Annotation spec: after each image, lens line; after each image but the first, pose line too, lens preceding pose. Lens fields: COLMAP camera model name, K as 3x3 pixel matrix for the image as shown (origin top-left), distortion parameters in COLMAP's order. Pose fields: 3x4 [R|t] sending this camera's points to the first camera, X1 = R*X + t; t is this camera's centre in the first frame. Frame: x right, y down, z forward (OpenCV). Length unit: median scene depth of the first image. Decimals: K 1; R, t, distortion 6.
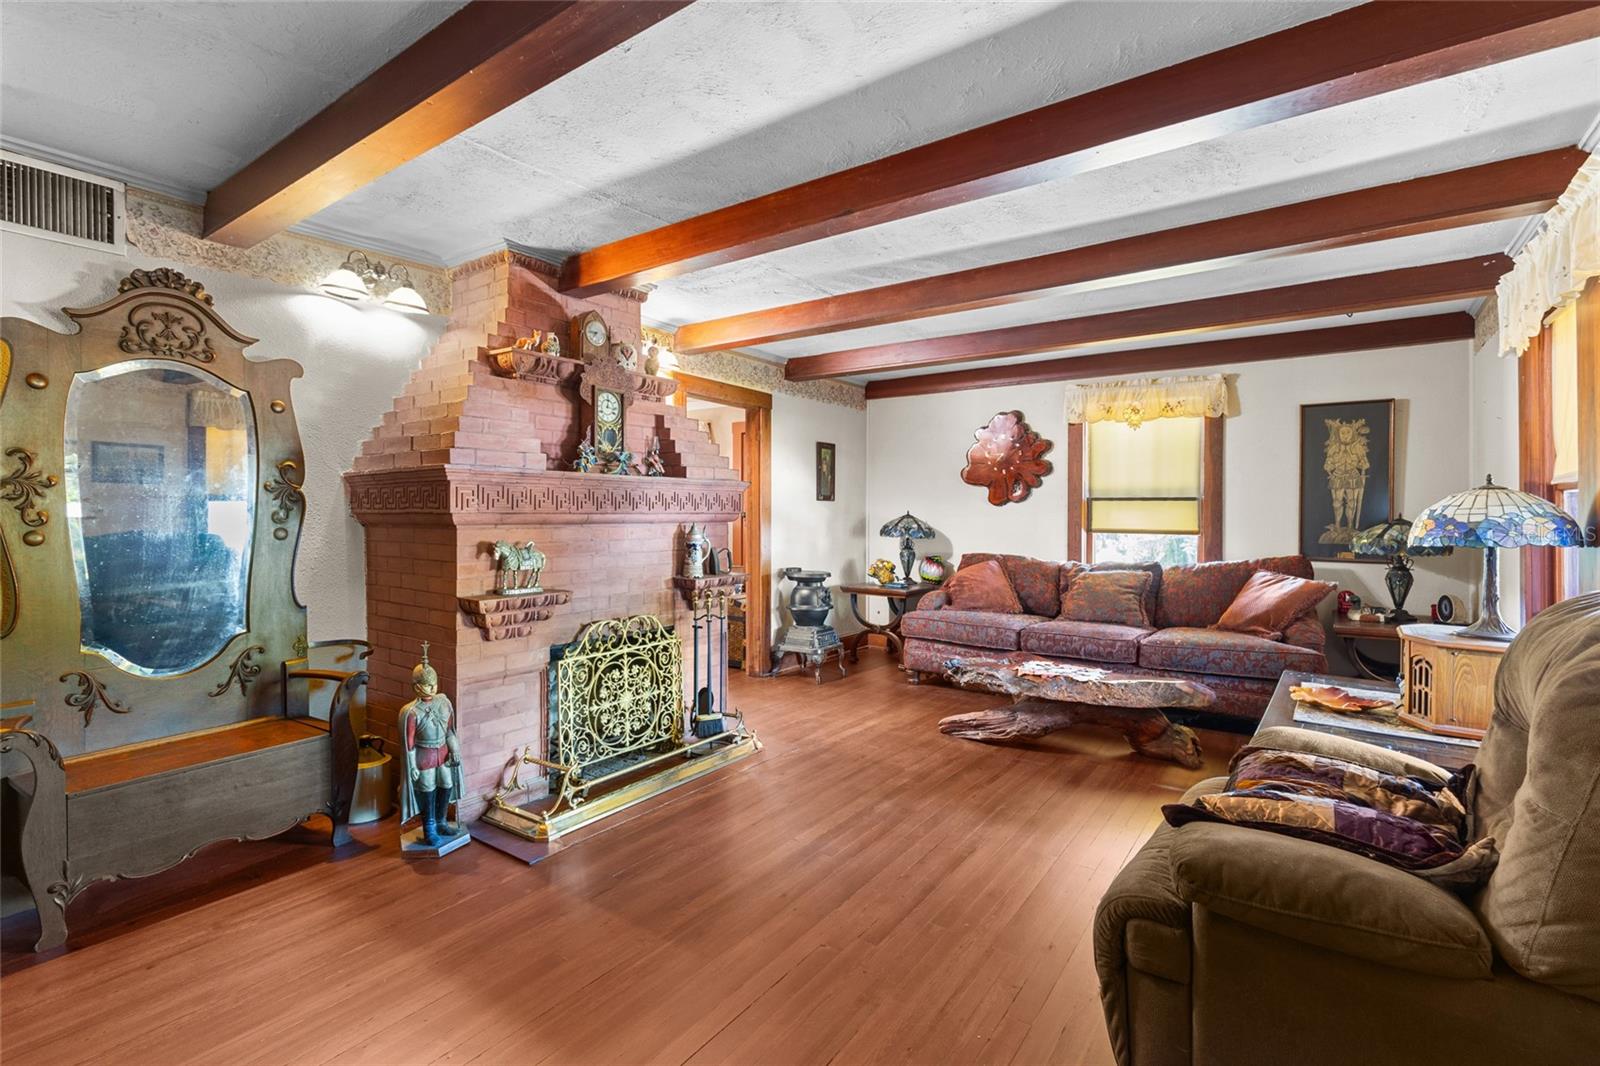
lens RADIAL K [[741.7, 0, 808.5], [0, 741.7, 523.1], [0, 0, 1]] dist [0.003498, 0.000951]
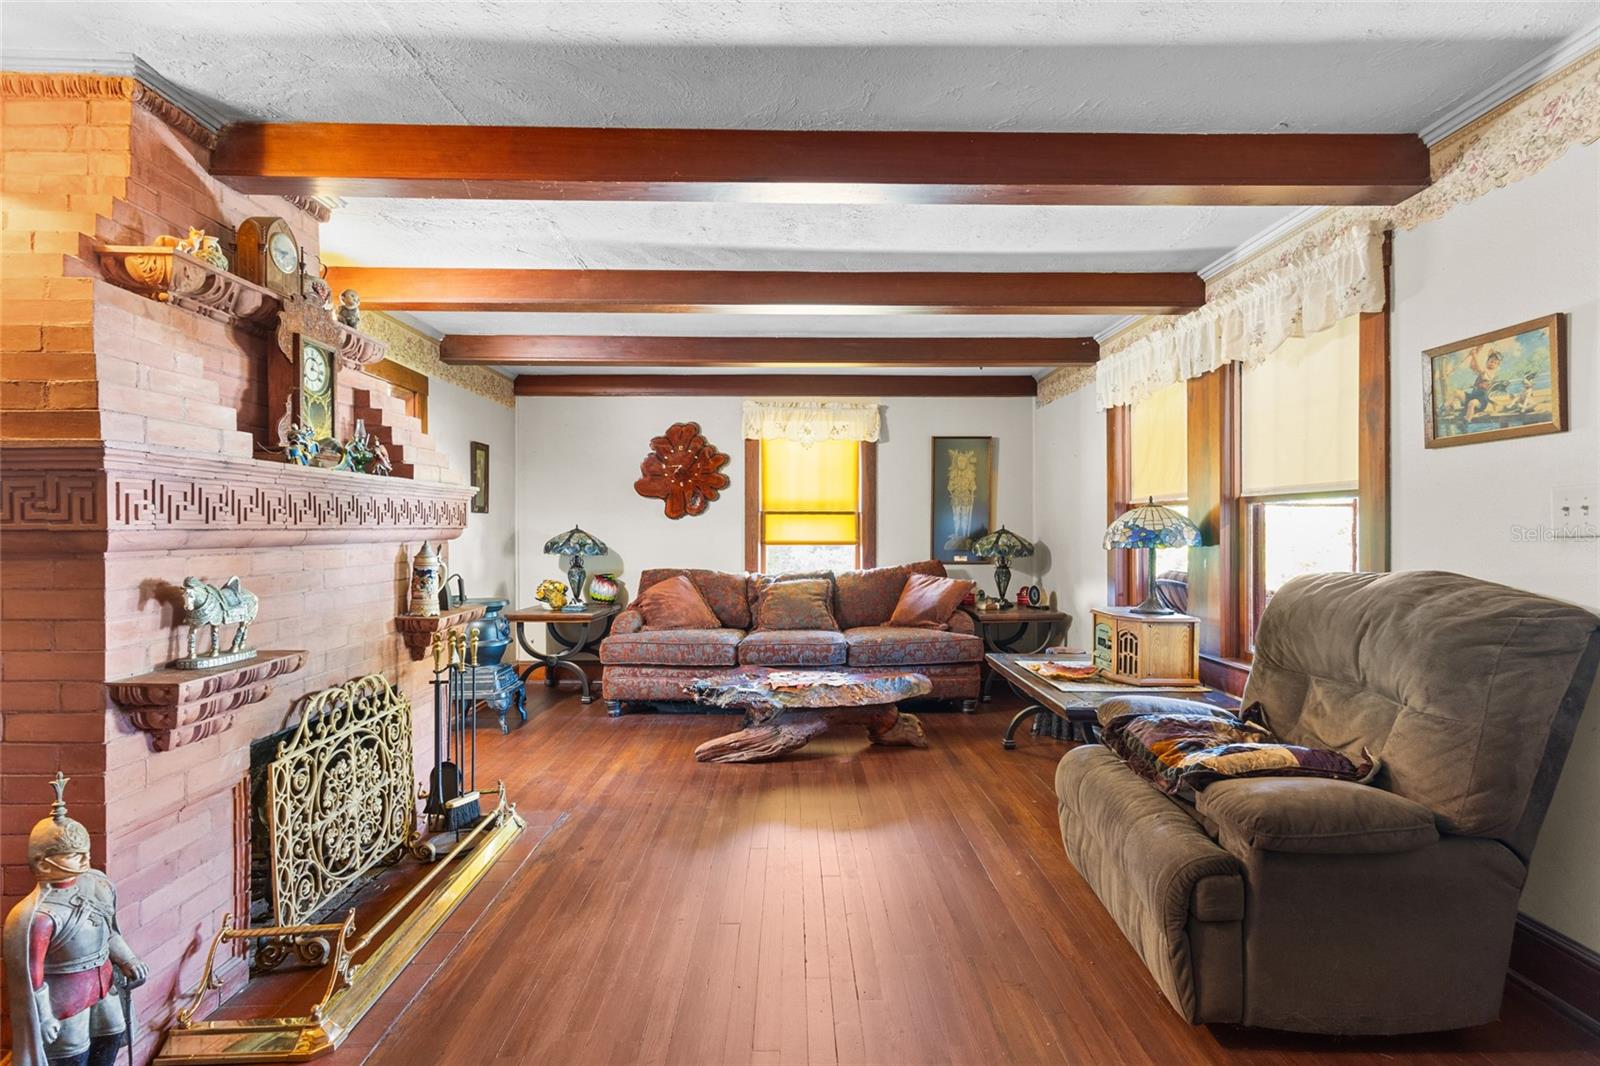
lens RADIAL K [[741.7, 0, 818.3], [0, 741.7, 541.5], [0, 0, 1]] dist [0.003498, 0.000951]
pose [[0.797109, -0.017666, 0.603577, -0.287322], [0.014430, 0.999844, 0.010209, -0.002133], [-0.603663, 0.000572, 0.797239, 0.179992]]
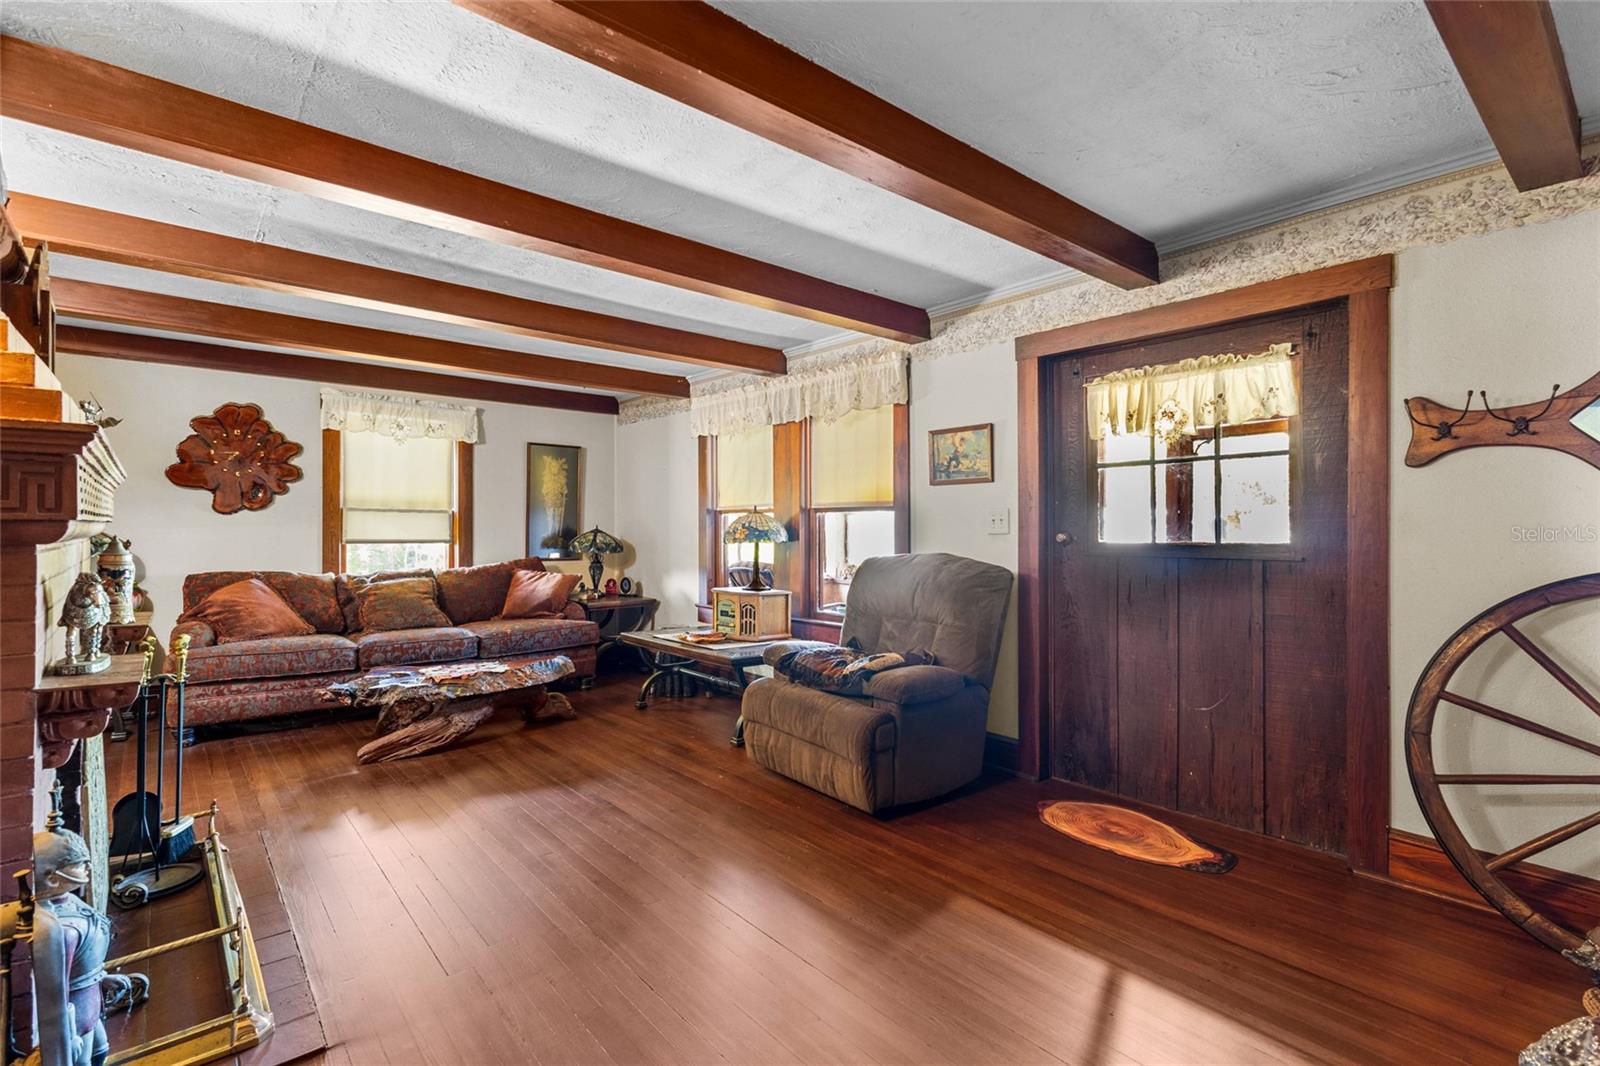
lens RADIAL K [[741.7, 0, 783.6], [0, 741.7, 534.7], [0, 0, 1]] dist [0.003498, 0.000951]
pose [[0.254455, -0.009438, 0.967039, -0.624760], [0.008443, 0.999936, 0.007537, -0.002202], [-0.967048, 0.006247, 0.254518, 0.293927]]
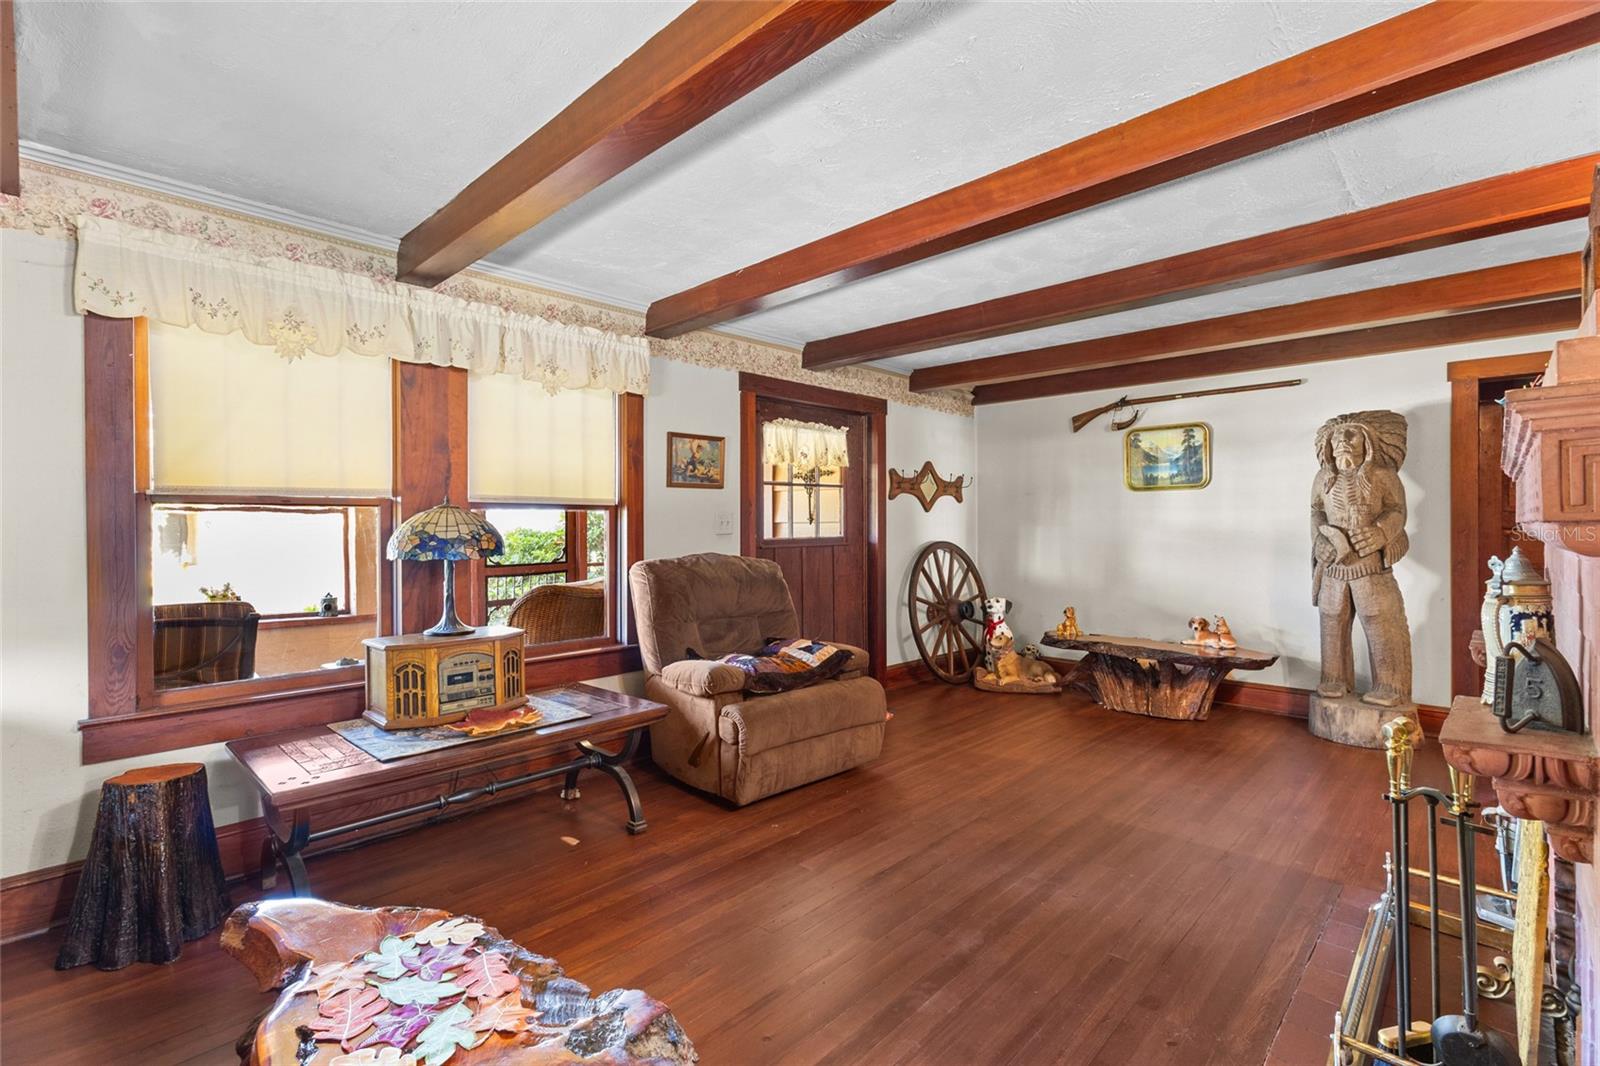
lens RADIAL K [[741.7, 0, 805.9], [0, 741.7, 531.9], [0, 0, 1]] dist [0.003498, 0.000951]
pose [[-0.990223, -0.020845, 0.137931, 0.118883], [-0.015809, 0.999171, 0.037505, -0.041402], [-0.138598, 0.034957, -0.989732, 1.394019]]
